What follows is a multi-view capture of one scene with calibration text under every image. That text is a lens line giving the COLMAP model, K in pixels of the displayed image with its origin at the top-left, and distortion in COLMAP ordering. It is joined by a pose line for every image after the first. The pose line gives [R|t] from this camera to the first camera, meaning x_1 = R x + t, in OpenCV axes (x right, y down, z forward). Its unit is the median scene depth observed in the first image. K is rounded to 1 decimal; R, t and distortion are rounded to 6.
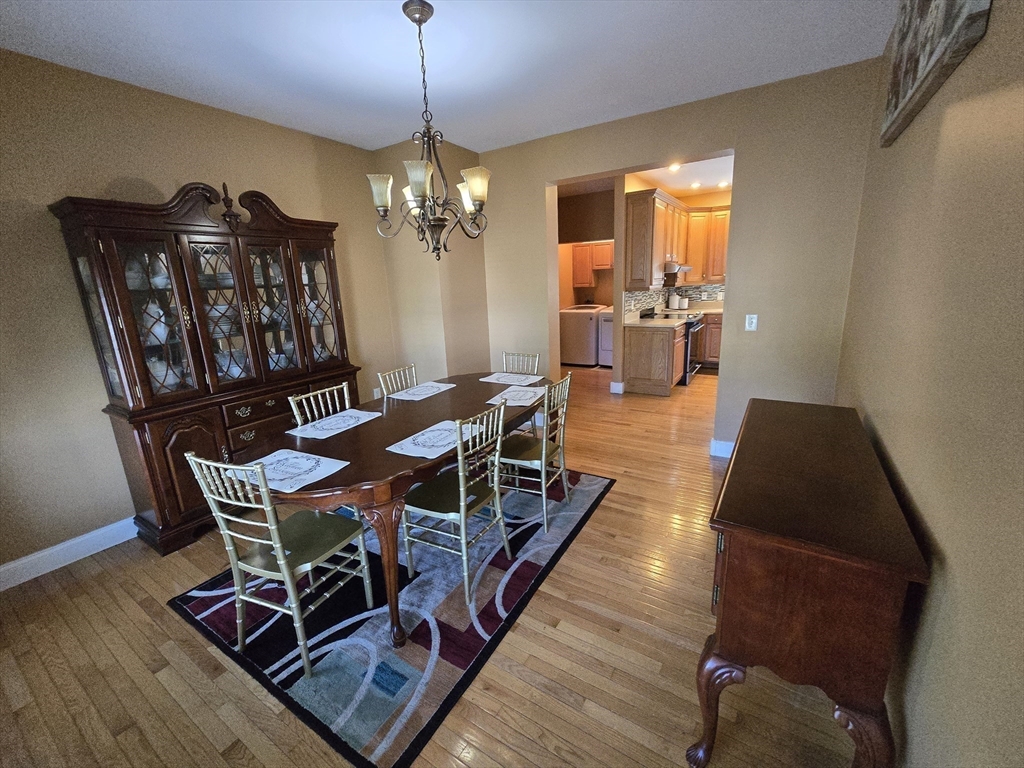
lens RADIAL K [[420.4, 0, 513.9], [0, 420.4, 380.7], [0, 0, 1]] dist [-0.001776, -0.000995]
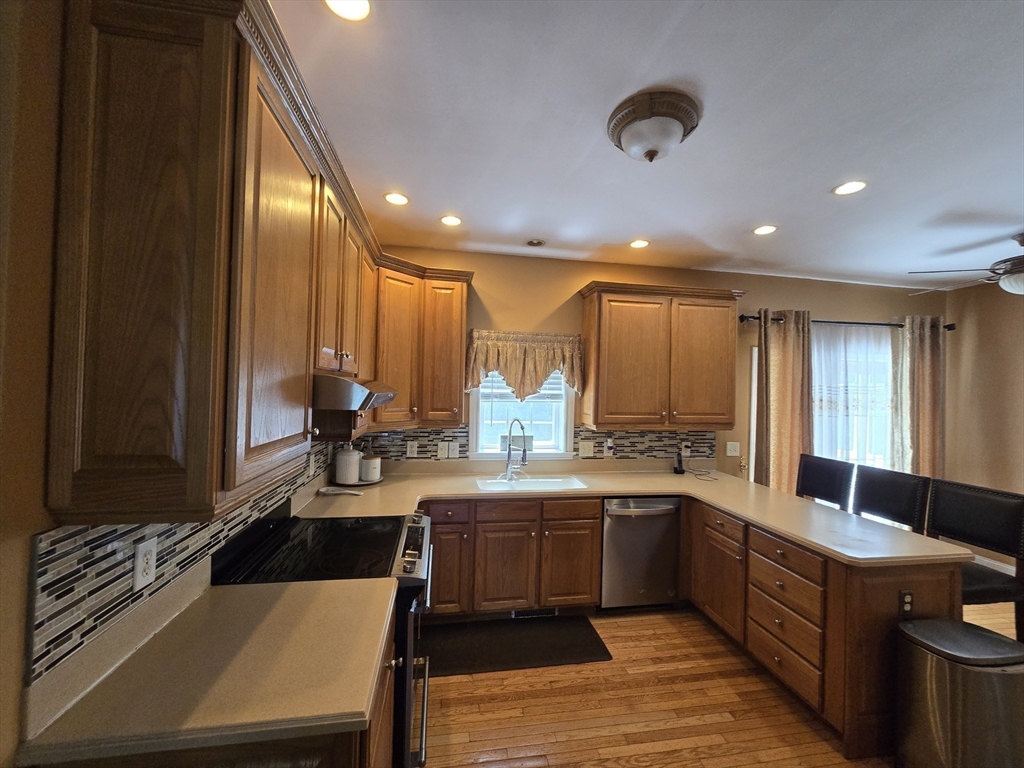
lens RADIAL K [[420.4, 0, 513.9], [0, 420.4, 381.6], [0, 0, 1]] dist [-0.001776, -0.000995]
pose [[0.742742, 0.075557, 0.665301, 0.234217], [0.101696, 0.969356, -0.223620, -0.172611], [-0.661810, 0.233751, 0.712298, 0.615011]]
